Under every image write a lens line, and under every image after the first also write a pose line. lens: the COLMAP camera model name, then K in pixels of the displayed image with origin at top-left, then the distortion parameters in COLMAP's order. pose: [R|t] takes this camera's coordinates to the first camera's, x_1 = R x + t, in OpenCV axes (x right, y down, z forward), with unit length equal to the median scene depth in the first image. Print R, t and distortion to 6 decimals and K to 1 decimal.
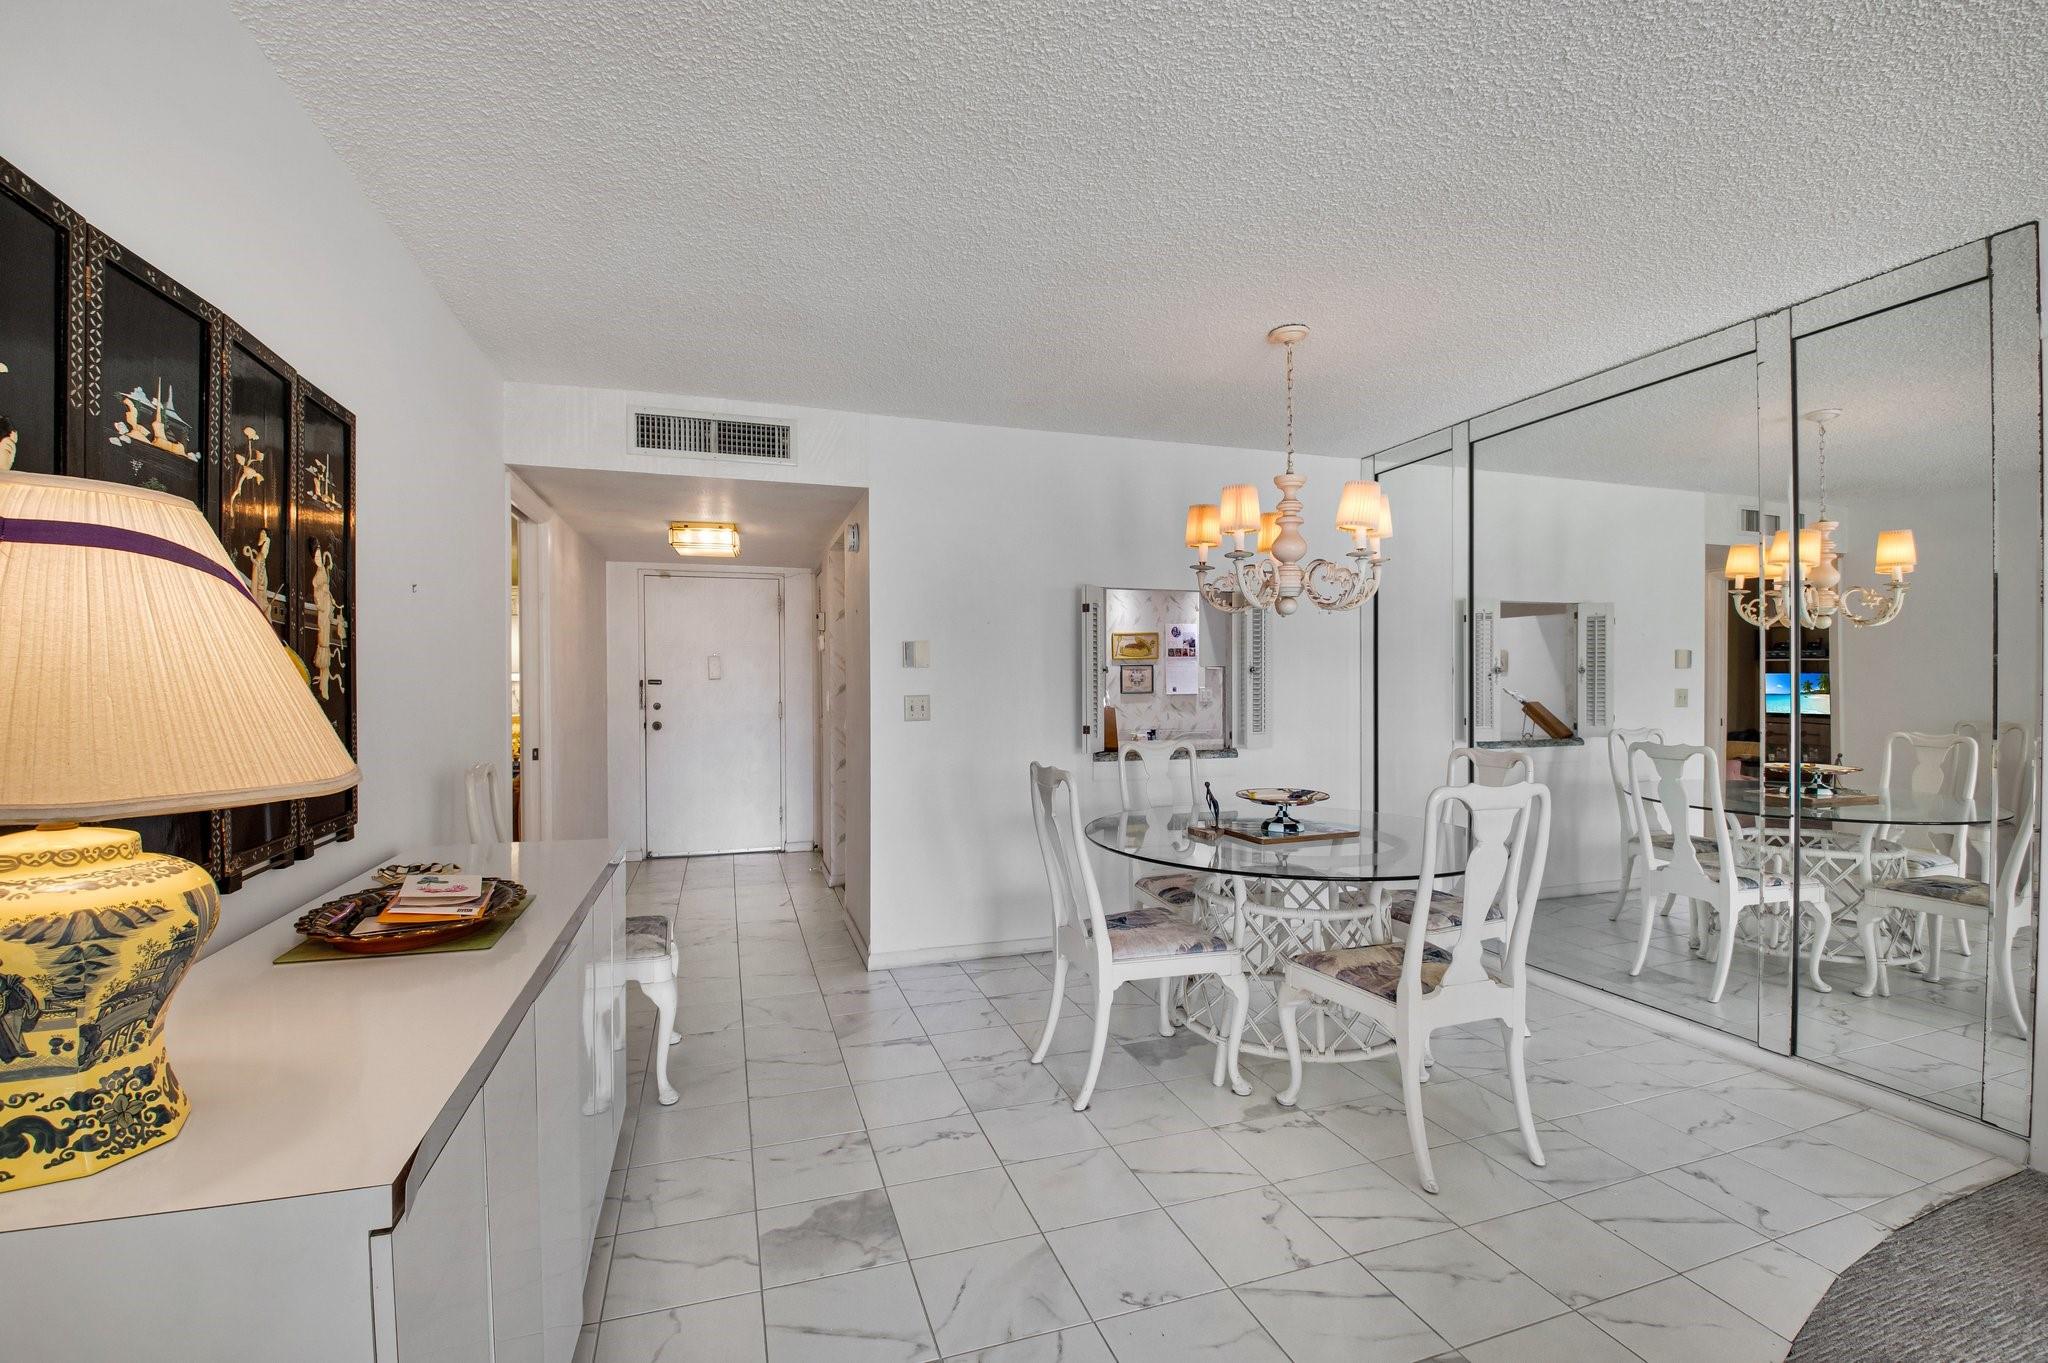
lens RADIAL K [[893.7, 0, 1024.0], [0, 893.7, 681.5], [0, 0, 1]] dist [-0.000718, -0.018599]
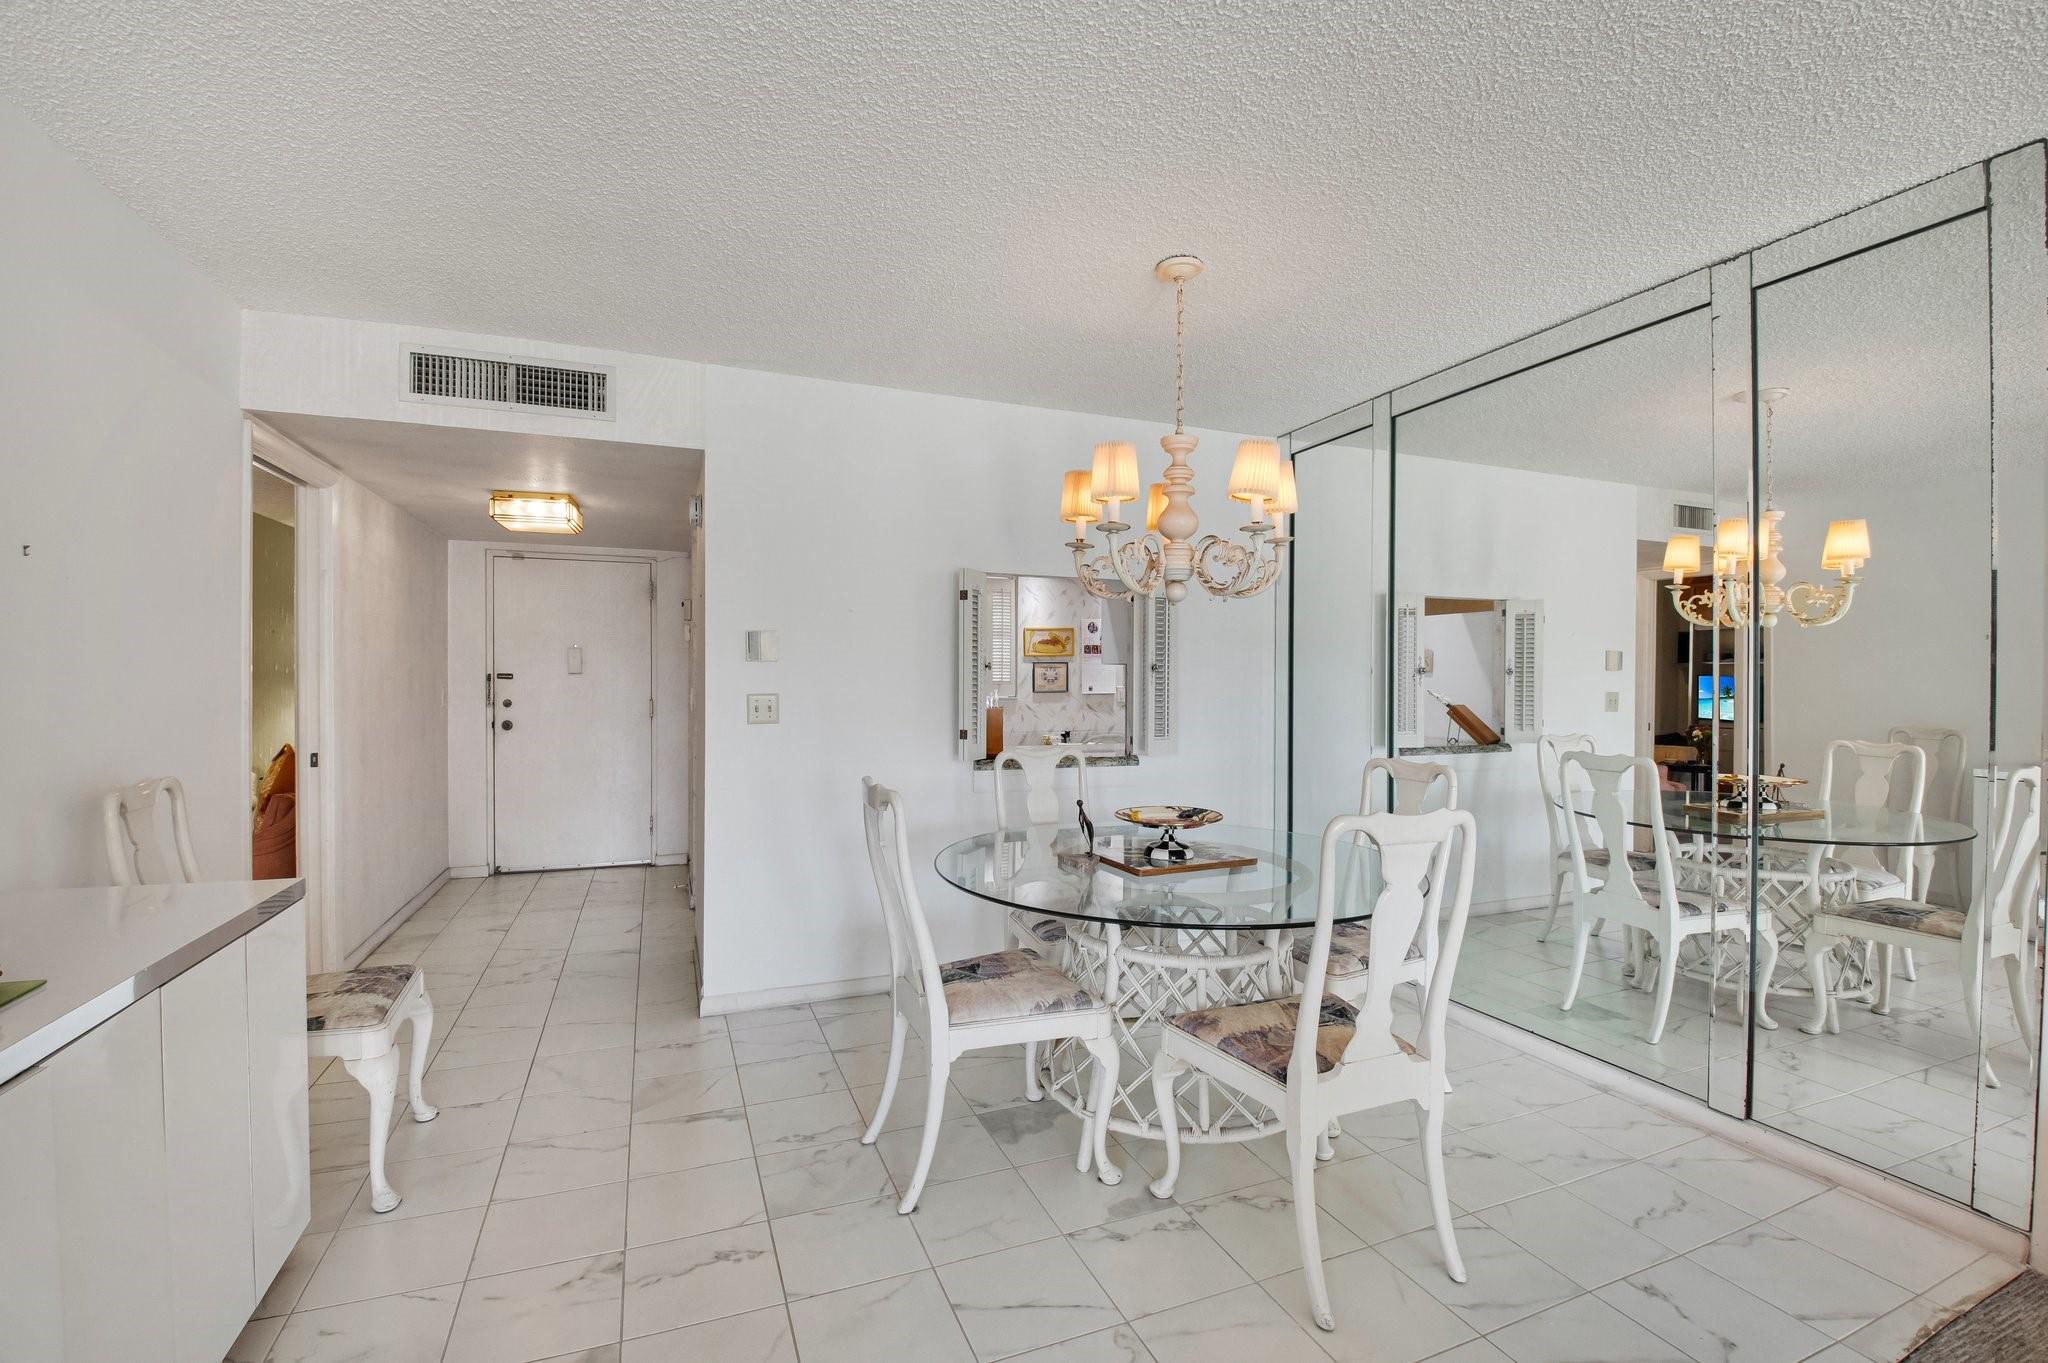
lens RADIAL K [[888.8, 0, 1024.5], [0, 888.8, 677.3], [0, 0, 1]] dist [-0.000387, -0.017402]
pose [[0.998059, 0.008010, 0.061760, 0.086457], [-0.007864, 0.999966, -0.002607, -0.000148], [-0.061779, 0.002116, 0.998088, 0.145841]]
